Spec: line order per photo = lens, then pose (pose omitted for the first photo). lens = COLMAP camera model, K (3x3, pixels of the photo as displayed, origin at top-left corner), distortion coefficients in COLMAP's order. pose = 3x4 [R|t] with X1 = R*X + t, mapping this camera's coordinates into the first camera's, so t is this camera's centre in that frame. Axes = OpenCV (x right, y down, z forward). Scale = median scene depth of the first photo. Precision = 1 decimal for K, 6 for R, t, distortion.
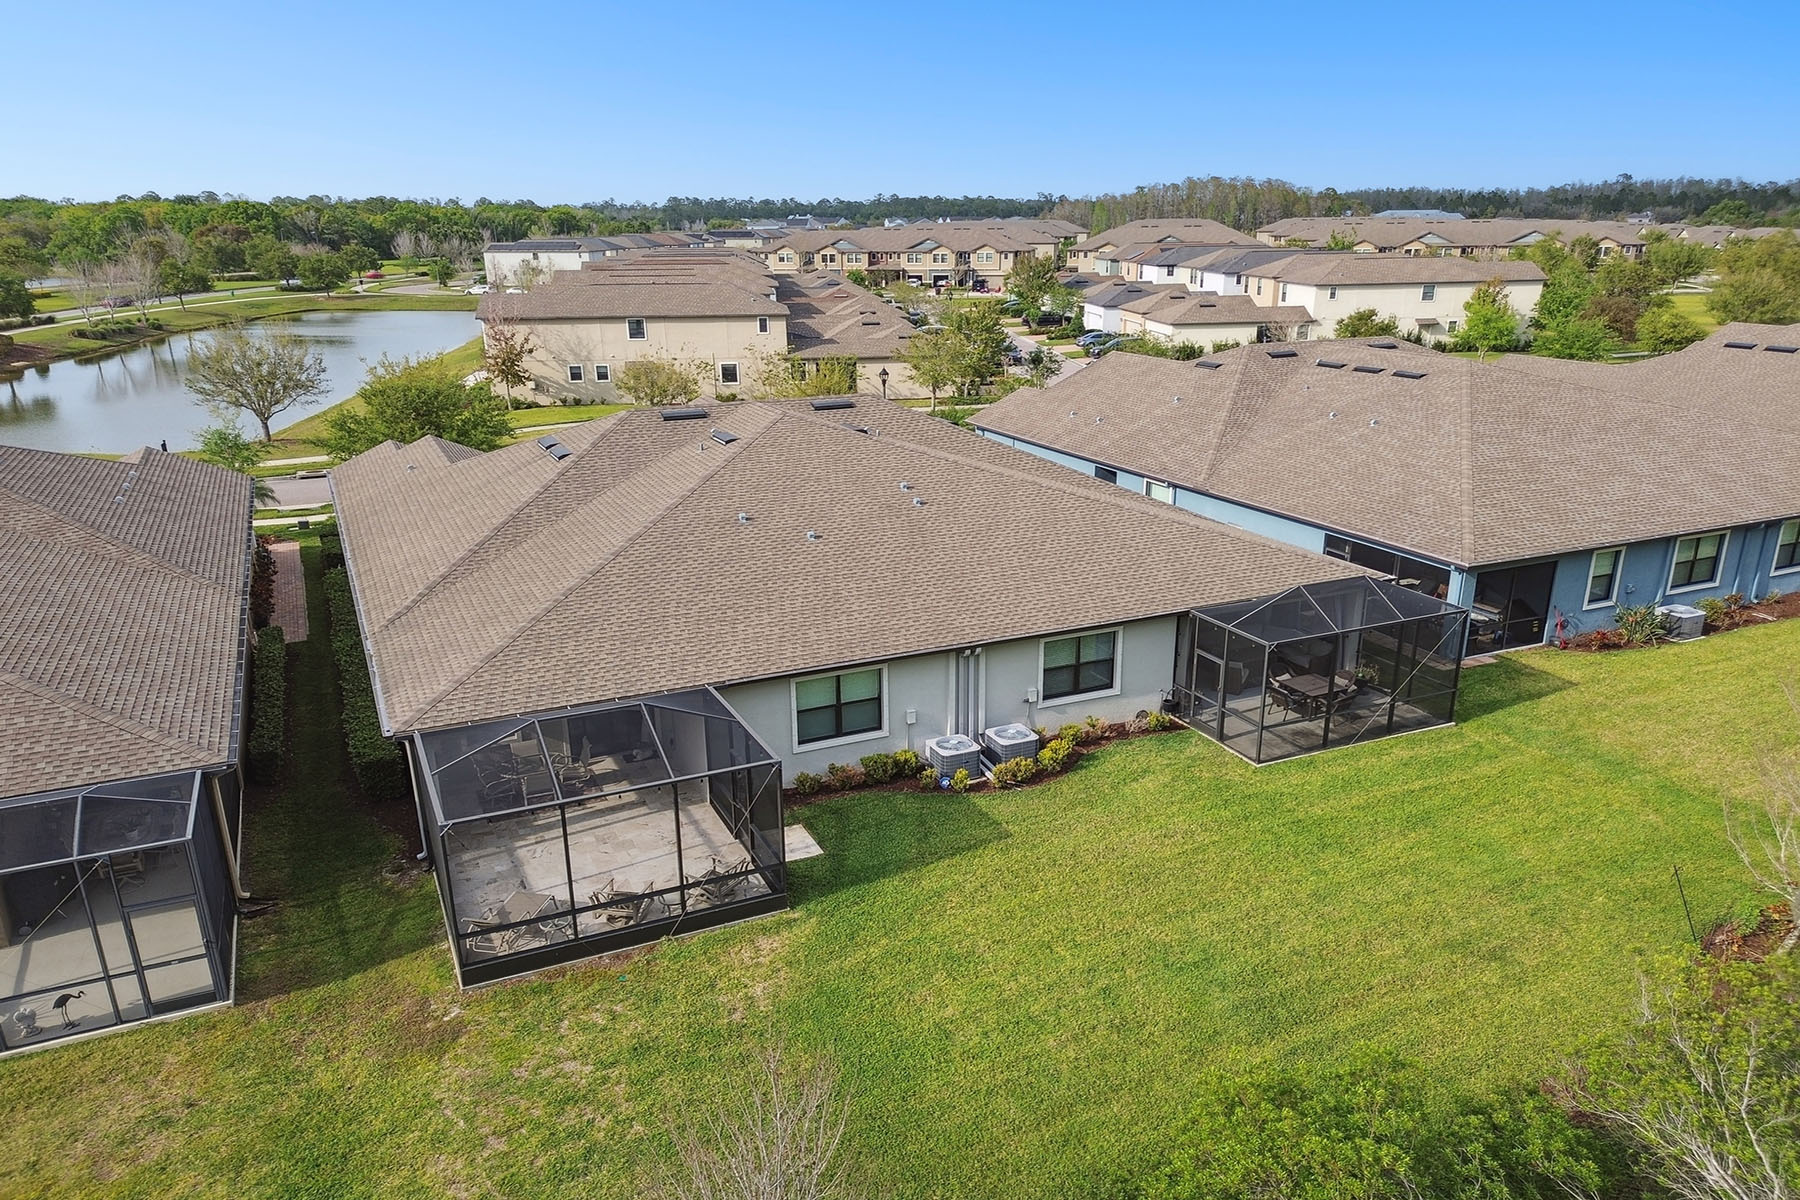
lens RADIAL K [[1282.8, 0, 899.4], [0, 1282.8, 667.6], [0, 0, 1]] dist [0.067704, -0.076478]
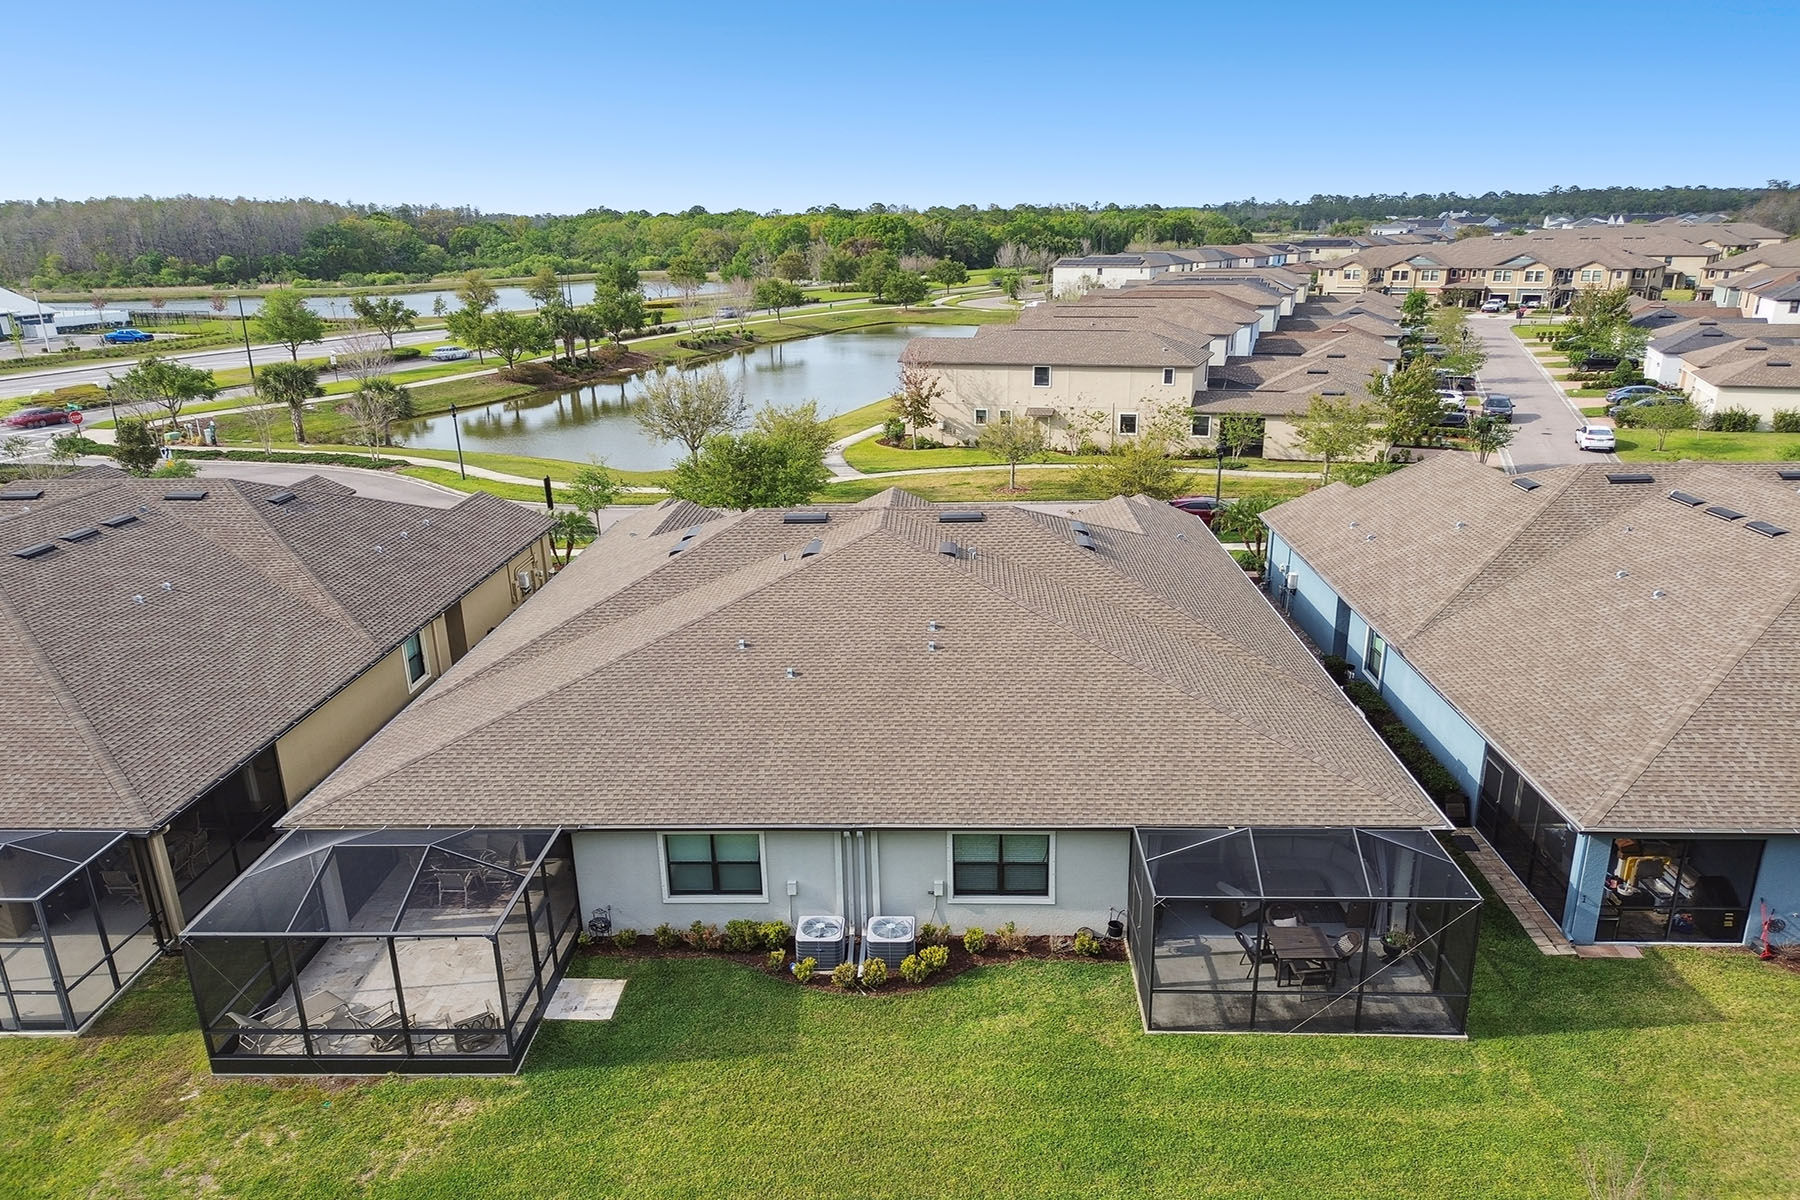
lens RADIAL K [[1282.8, 0, 899.4], [0, 1282.8, 667.6], [0, 0, 1]] dist [0.067704, -0.076478]
pose [[0.891570, 0.142836, -0.429768, 0.345778], [-0.141577, 0.989305, 0.035095, -0.124501], [0.430184, 0.029555, 0.902257, 0.121717]]
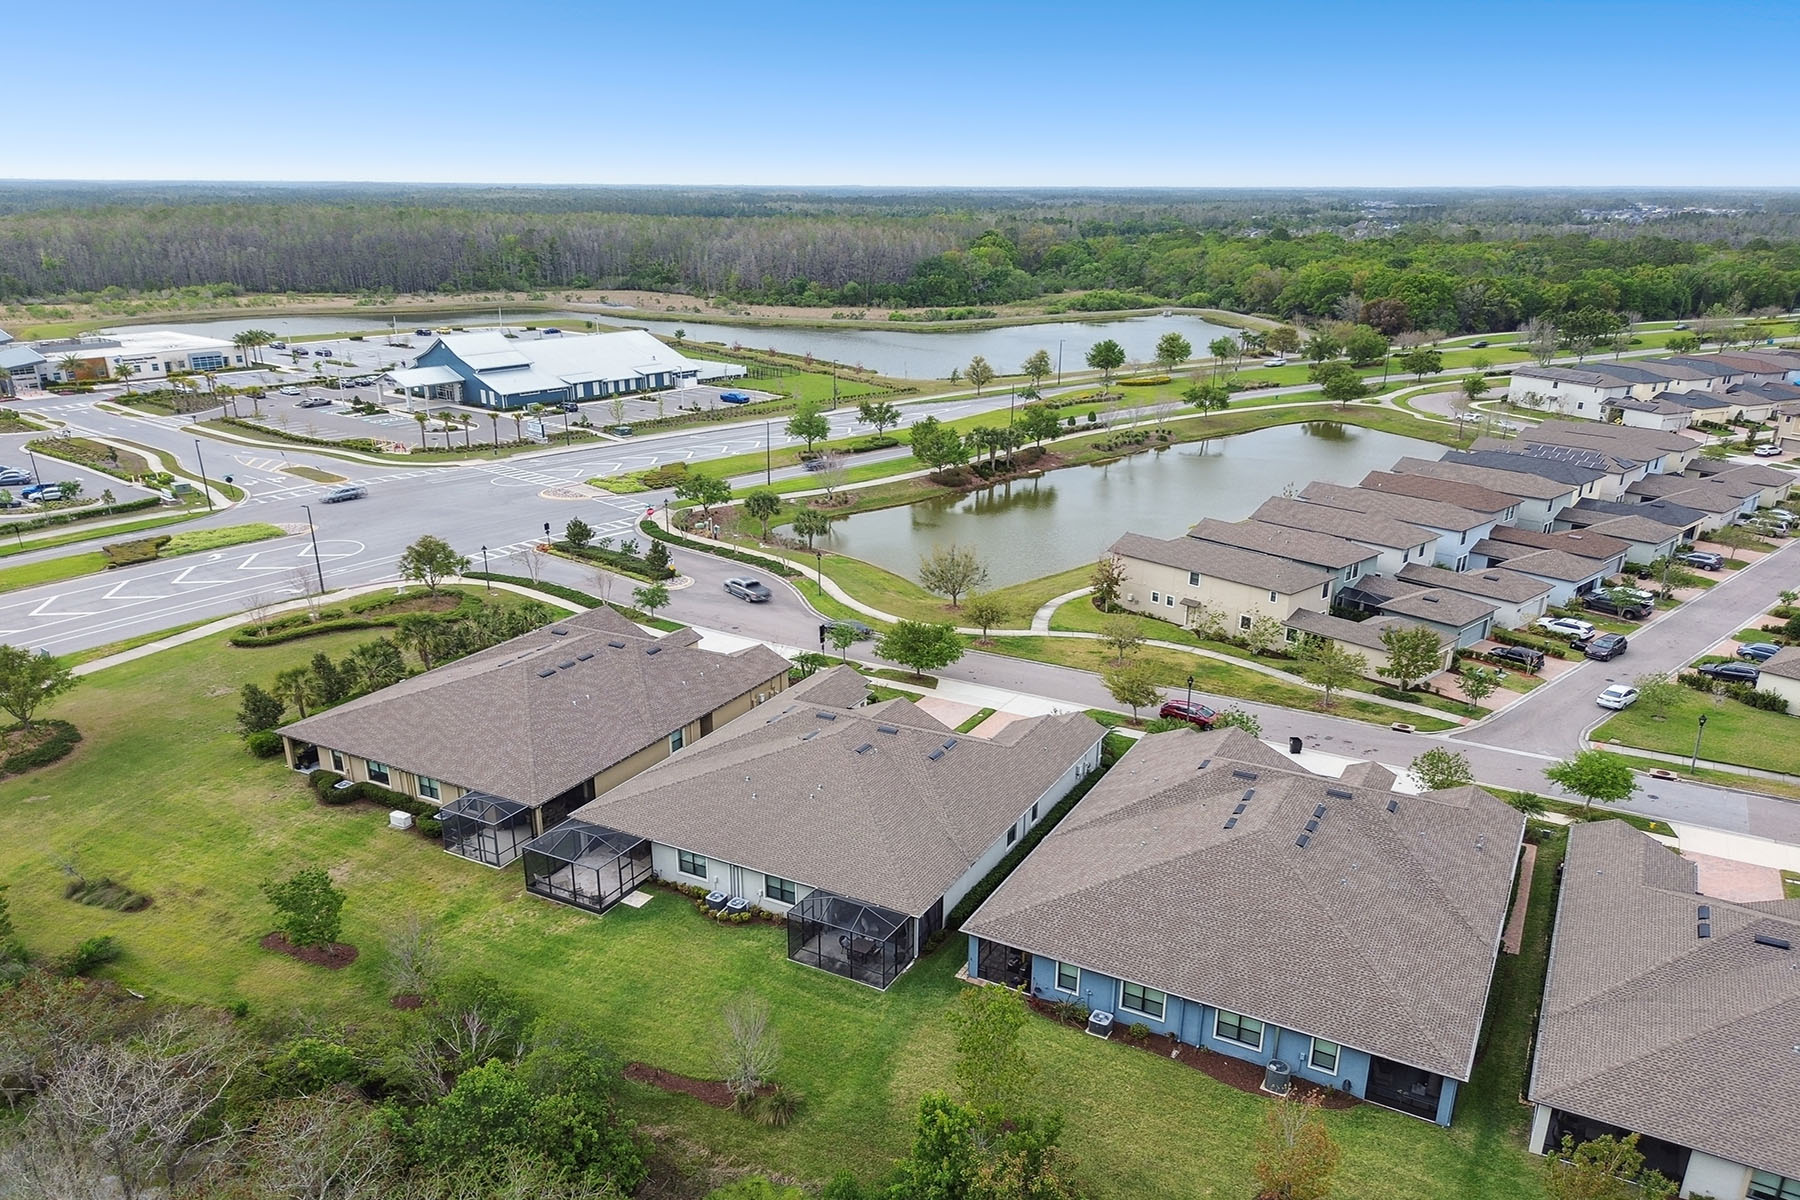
lens RADIAL K [[1282.8, 0, 899.4], [0, 1282.8, 667.6], [0, 0, 1]] dist [0.067704, -0.076478]
pose [[0.595332, 0.290283, -0.749210, 1.519188], [-0.275928, 0.949610, 0.148672, -0.633631], [0.754615, 0.118219, 0.645431, -0.331951]]
